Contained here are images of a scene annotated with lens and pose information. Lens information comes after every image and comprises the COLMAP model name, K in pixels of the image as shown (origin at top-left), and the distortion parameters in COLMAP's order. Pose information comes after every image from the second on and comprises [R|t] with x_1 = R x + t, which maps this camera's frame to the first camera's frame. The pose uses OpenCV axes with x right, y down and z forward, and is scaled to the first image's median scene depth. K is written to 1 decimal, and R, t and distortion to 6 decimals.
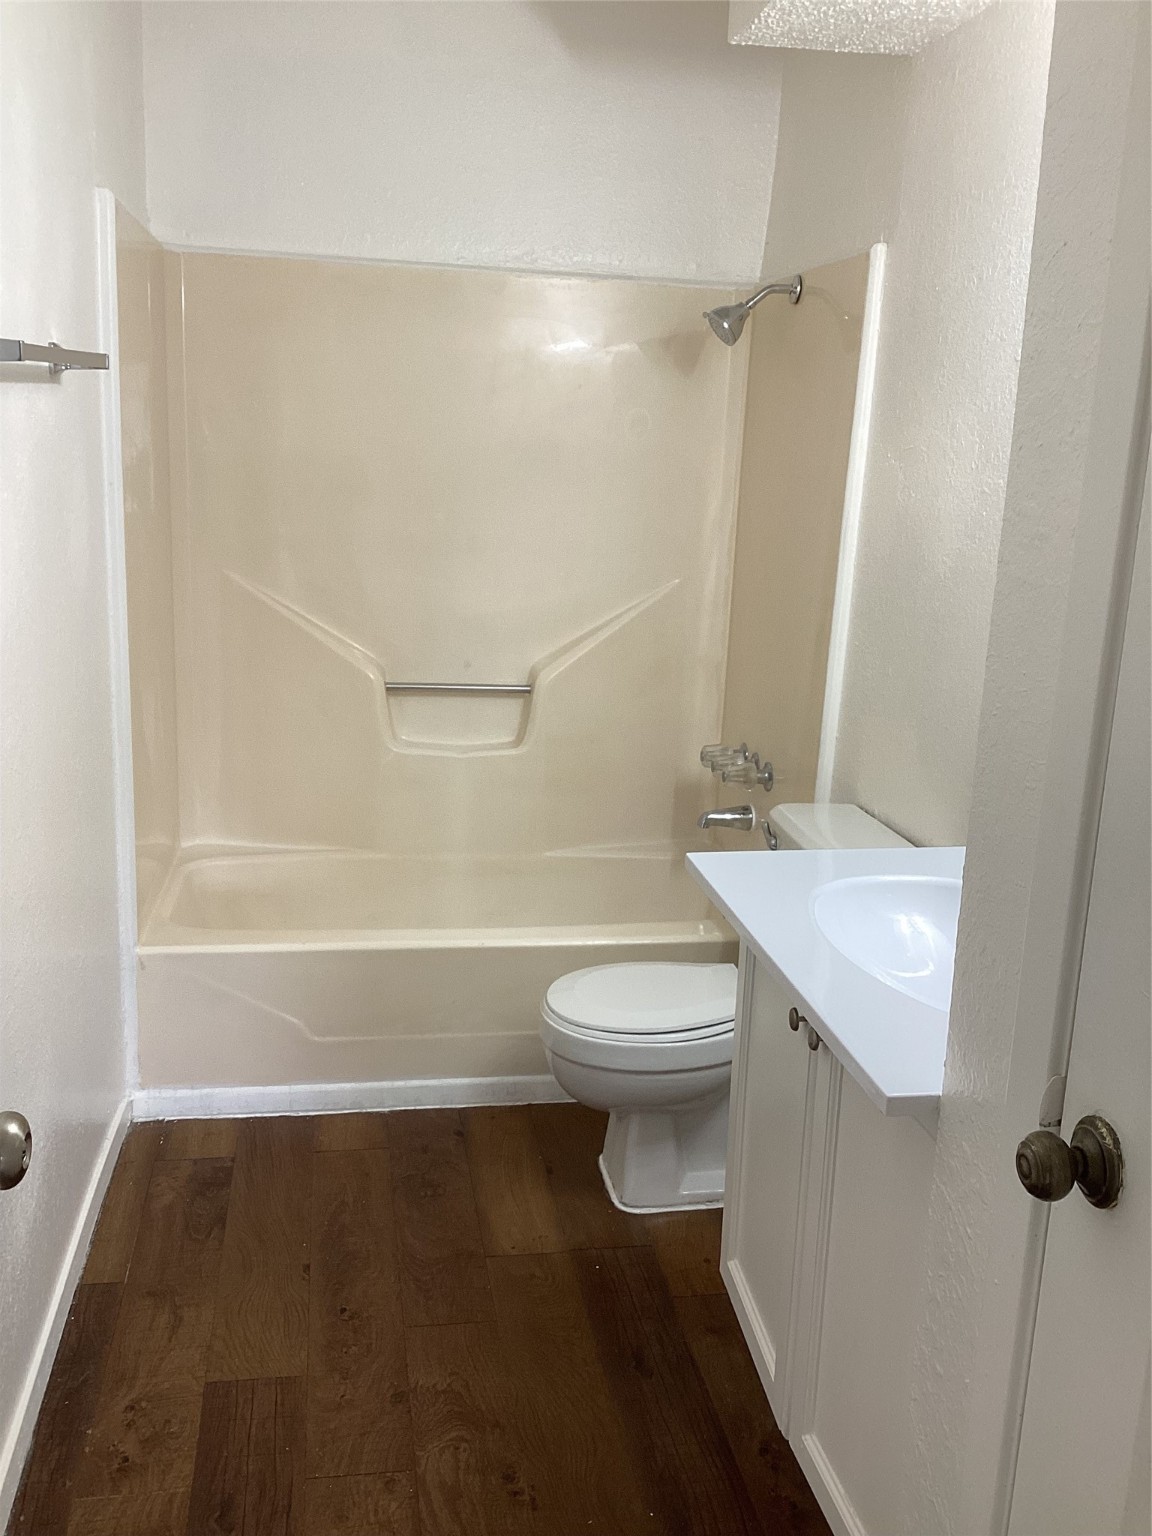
lens RADIAL K [[1429.0, 0, 581.8], [0, 1429.0, 775.3], [0, 0, 1]] dist [0.050290, -0.089202]
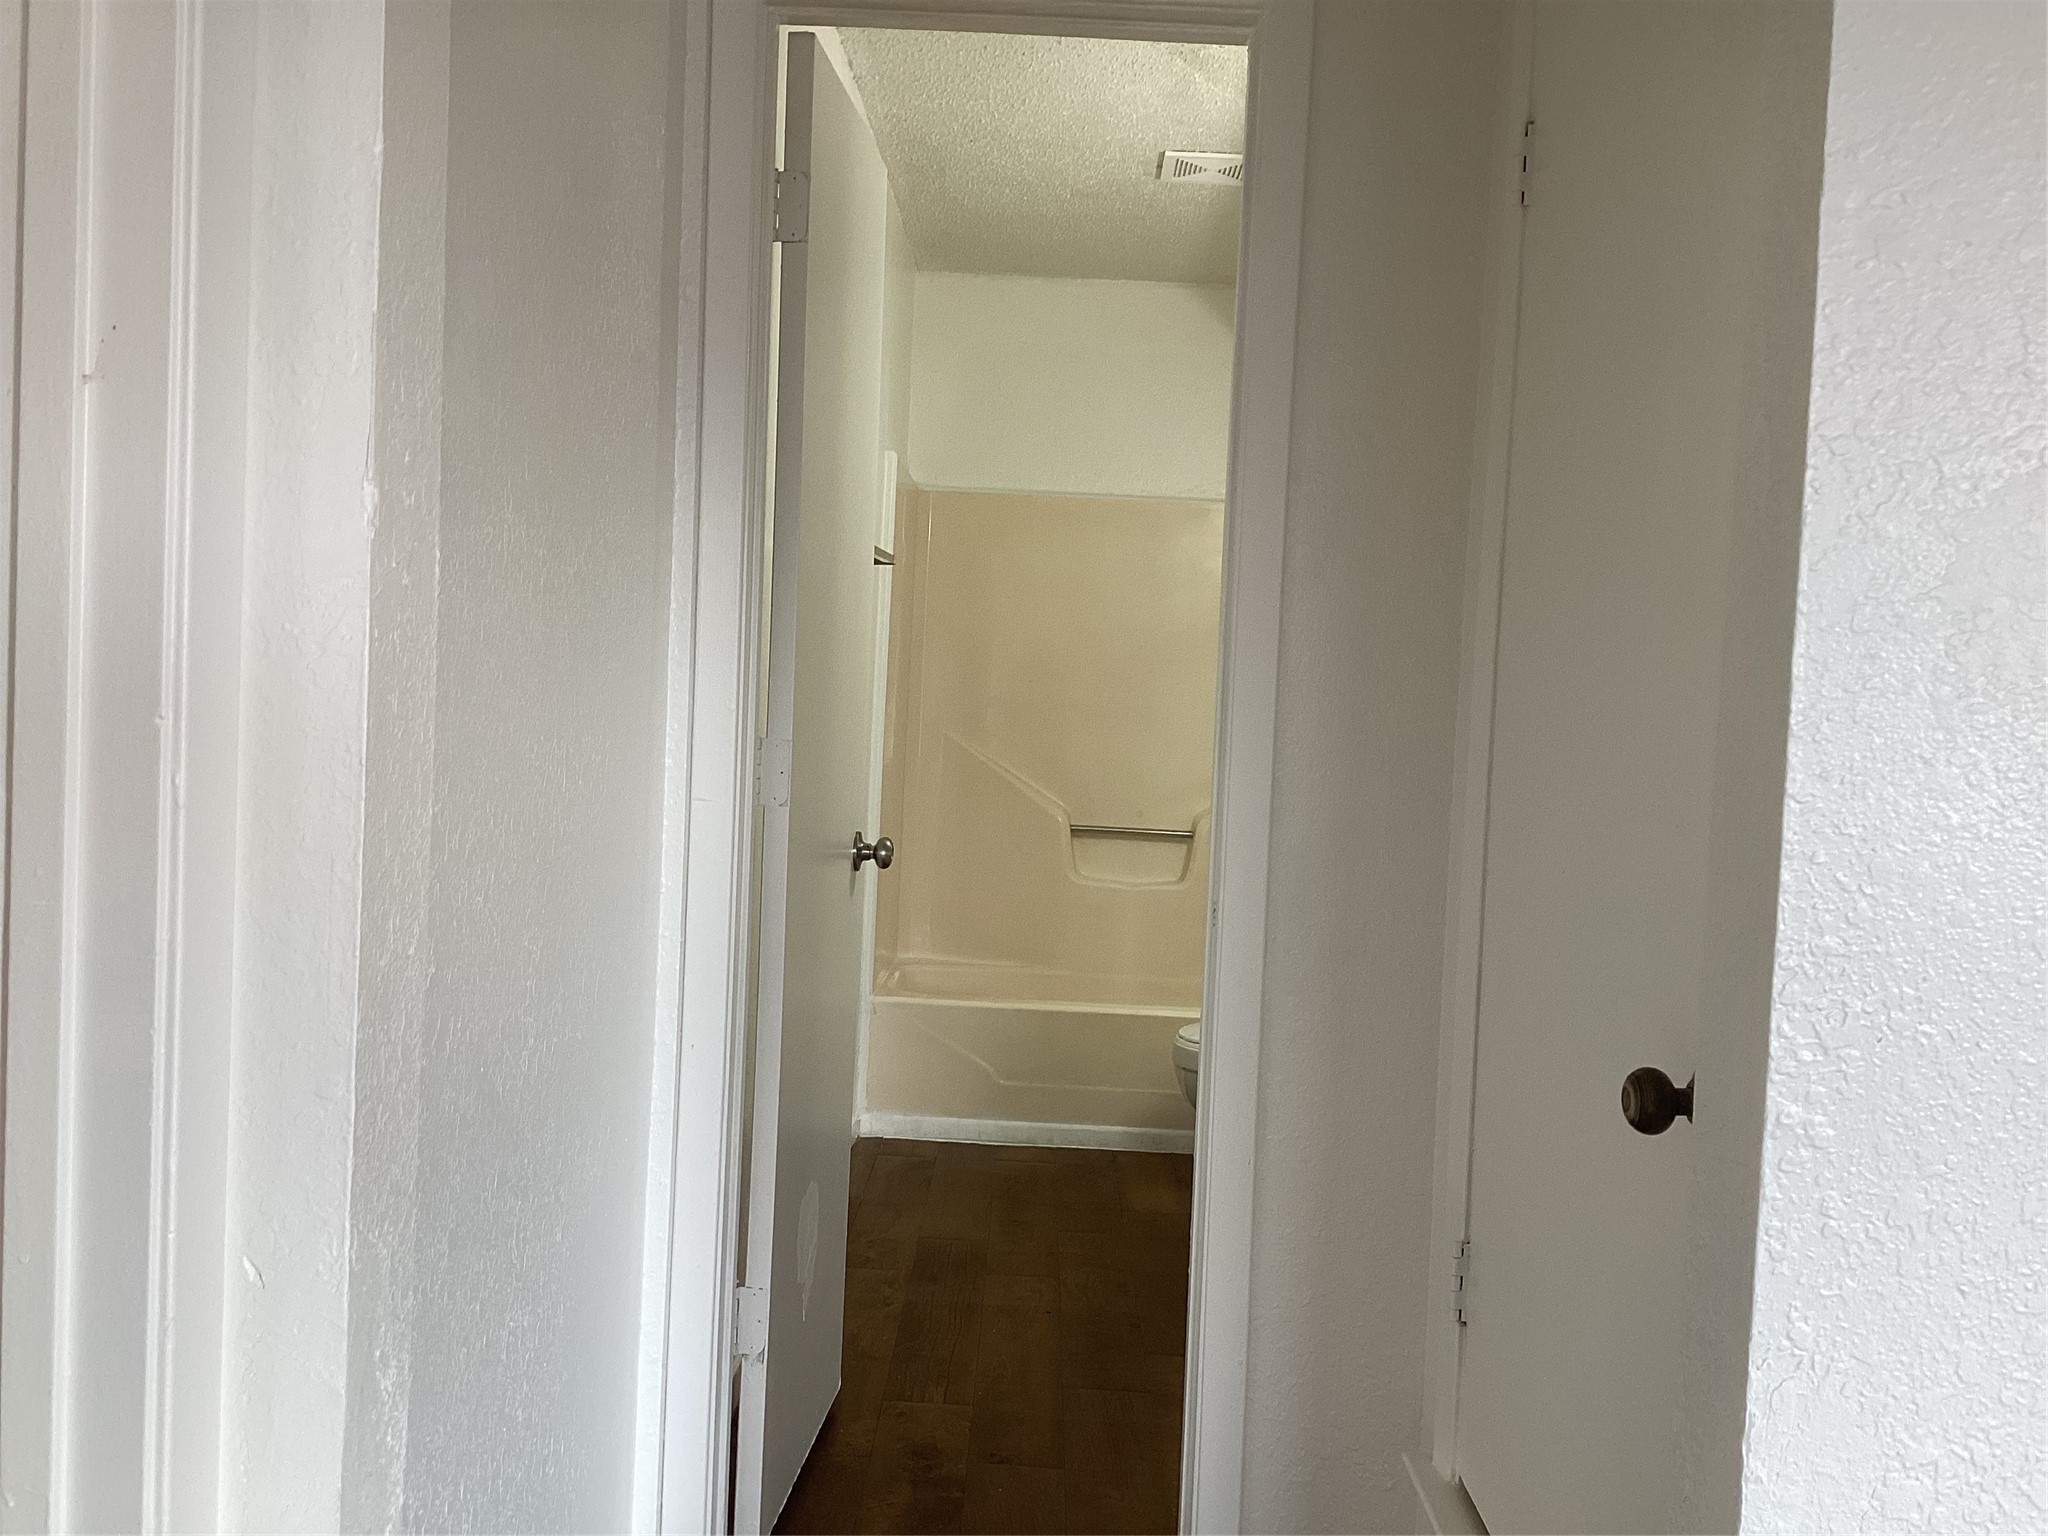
lens RADIAL K [[1905.4, 0, 1019.0], [0, 1905.4, 767.0], [0, 0, 1]] dist [0.050290, -0.089202]
pose [[0.983559, 0.010941, -0.180254, 0.108816], [-0.046413, 0.979947, -0.193775, 0.200643], [0.174519, 0.198956, 0.964344, -0.567670]]
